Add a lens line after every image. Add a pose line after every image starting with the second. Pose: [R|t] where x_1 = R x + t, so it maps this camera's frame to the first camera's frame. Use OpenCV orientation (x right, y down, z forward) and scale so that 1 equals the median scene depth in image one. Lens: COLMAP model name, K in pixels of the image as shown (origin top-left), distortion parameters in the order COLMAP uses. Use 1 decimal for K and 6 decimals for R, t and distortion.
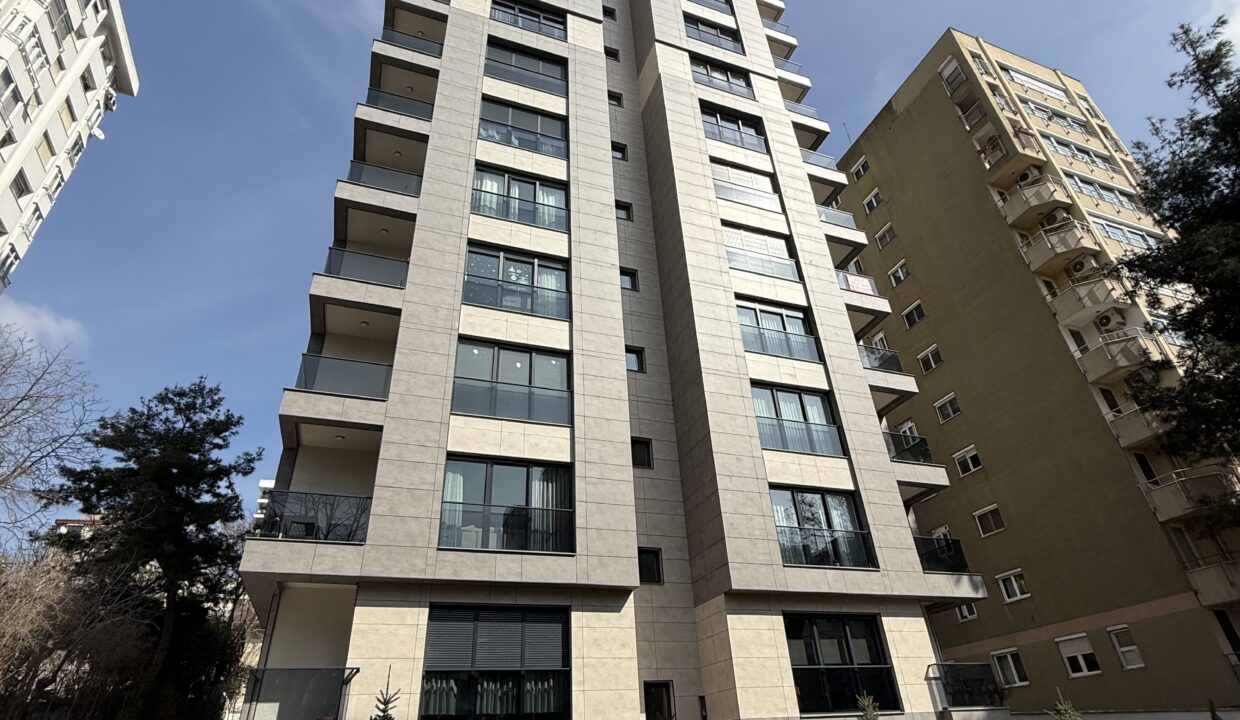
lens RADIAL K [[651.0, 0, 623.5], [0, 651.0, 351.6], [0, 0, 1]] dist [-0.000151, 0.000063]
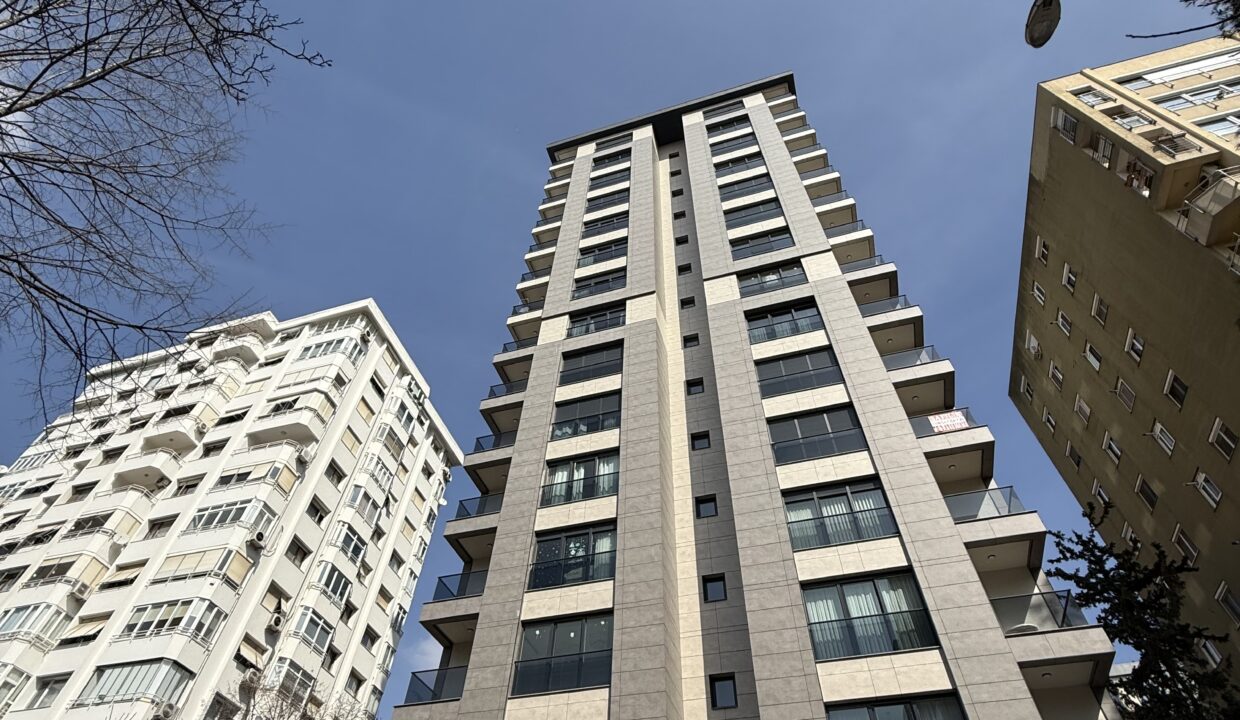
lens RADIAL K [[651.0, 0, 623.5], [0, 651.0, 351.6], [0, 0, 1]] dist [-0.000151, 0.000063]
pose [[0.790217, -0.430130, -0.436516, 0.491466], [0.271468, 0.884289, -0.379919, 0.031688], [0.549420, 0.181718, 0.815546, 0.026559]]
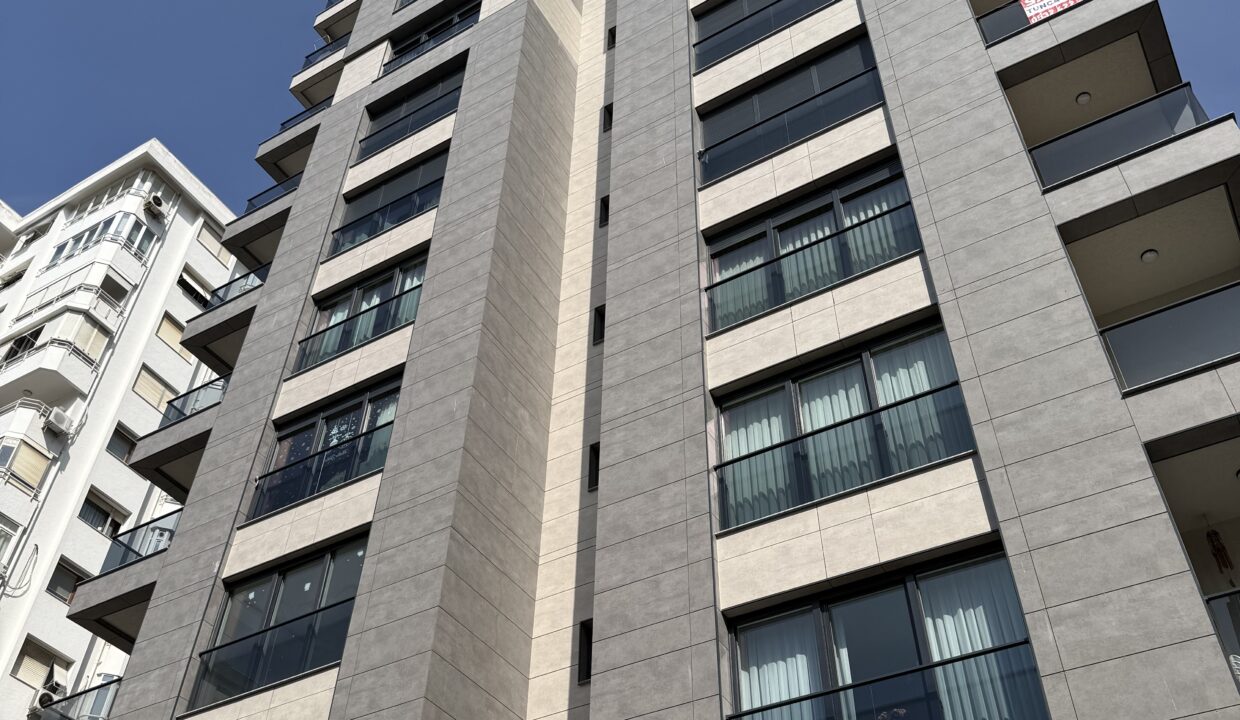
lens RADIAL K [[1145.5, 0, 611.8], [0, 1145.5, 354.8], [0, 0, 1]] dist [0.192039, -0.403839]
pose [[0.617743, -0.509298, -0.599174, 0.558878], [0.375542, 0.860502, -0.344245, 0.232719], [0.690913, -0.012360, 0.722832, 0.365916]]
